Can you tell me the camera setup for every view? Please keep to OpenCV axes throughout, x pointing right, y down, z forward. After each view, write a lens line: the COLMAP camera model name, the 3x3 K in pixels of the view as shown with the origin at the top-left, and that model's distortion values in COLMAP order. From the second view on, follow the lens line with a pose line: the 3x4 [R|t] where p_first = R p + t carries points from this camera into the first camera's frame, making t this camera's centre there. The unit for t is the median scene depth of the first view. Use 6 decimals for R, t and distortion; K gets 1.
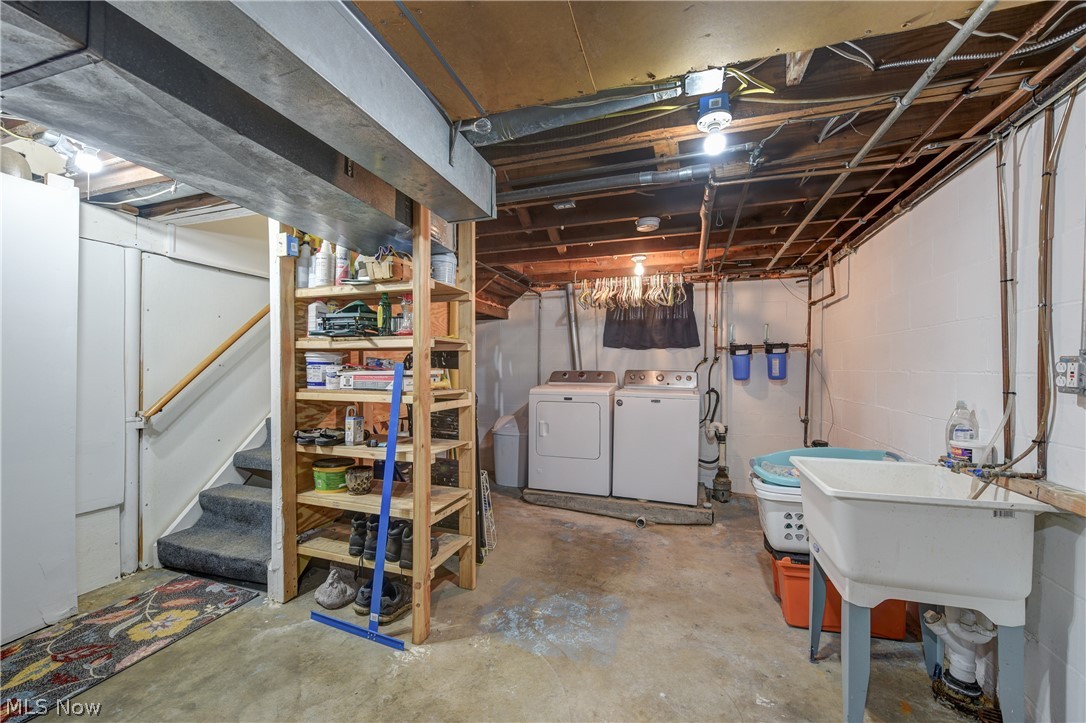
lens RADIAL K [[430.1, 0, 546.2], [0, 430.1, 364.0], [0, 0, 1]] dist [-0.002246, -0.000339]
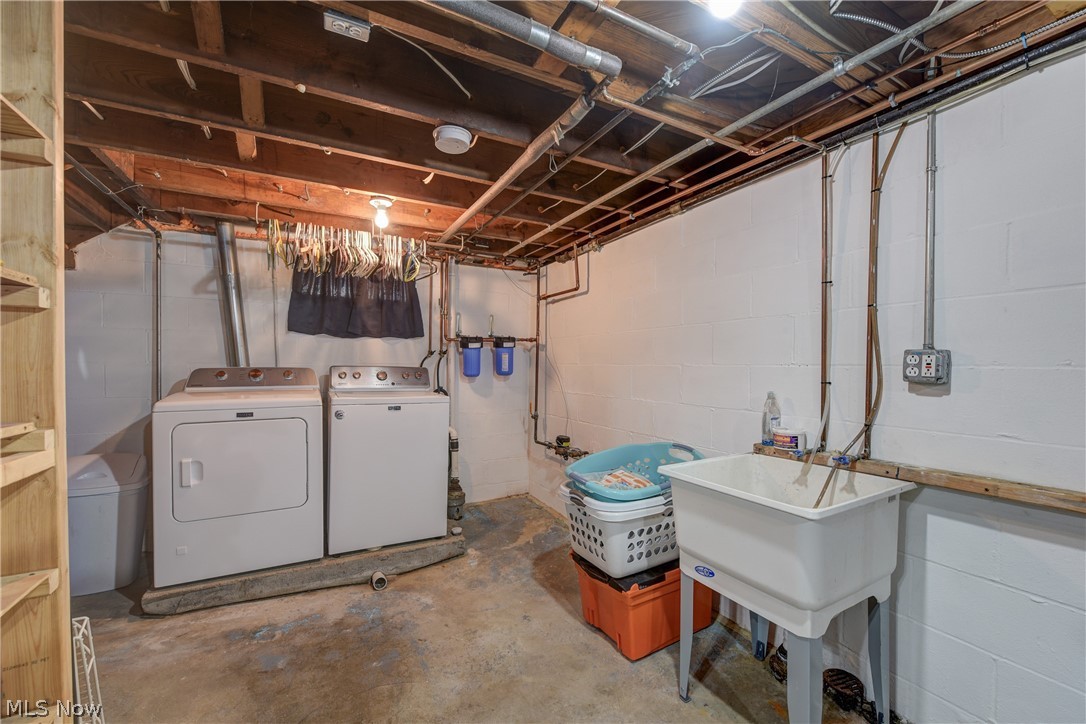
lens RADIAL K [[430.1, 0, 538.8], [0, 430.1, 367.8], [0, 0, 1]] dist [-0.002246, -0.000339]
pose [[0.689889, -0.008346, 0.723867, -0.100885], [-0.003956, 0.999875, 0.015299, 0.005544], [-0.723904, -0.013418, 0.689770, 0.311777]]
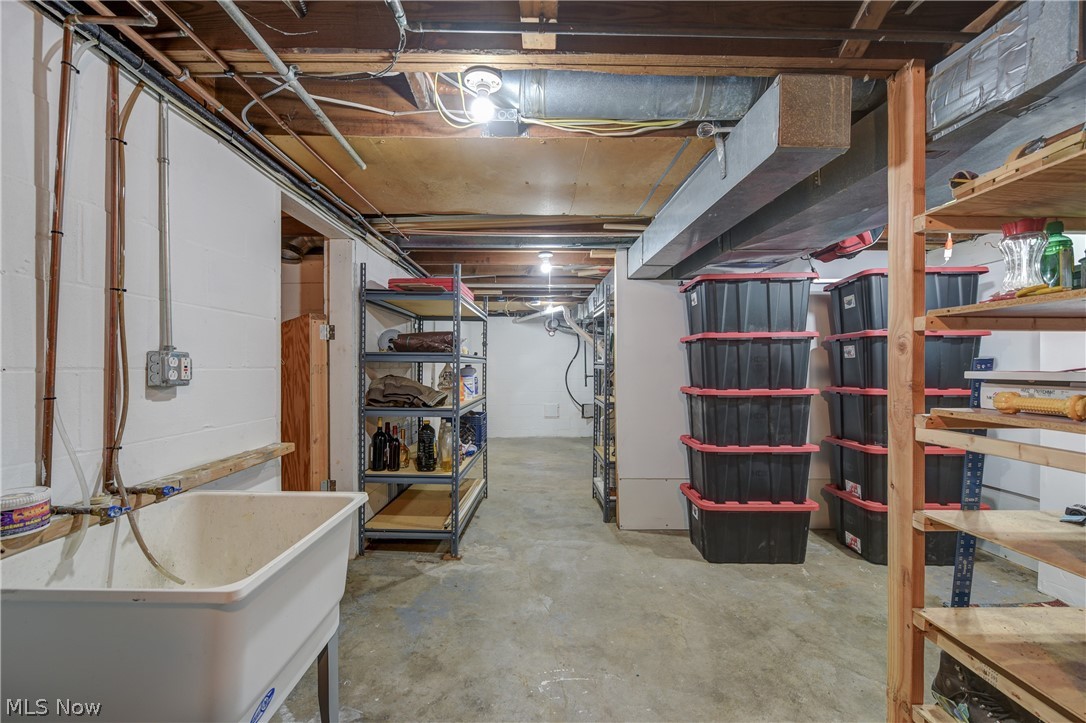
lens RADIAL K [[430.1, 0, 539.6], [0, 430.1, 365.9], [0, 0, 1]] dist [-0.002246, -0.000339]
pose [[-0.946959, -0.007777, -0.321259, 0.230767], [-0.004550, 0.999931, -0.010795, 0.008491], [0.321321, -0.008761, -0.946930, 0.764345]]
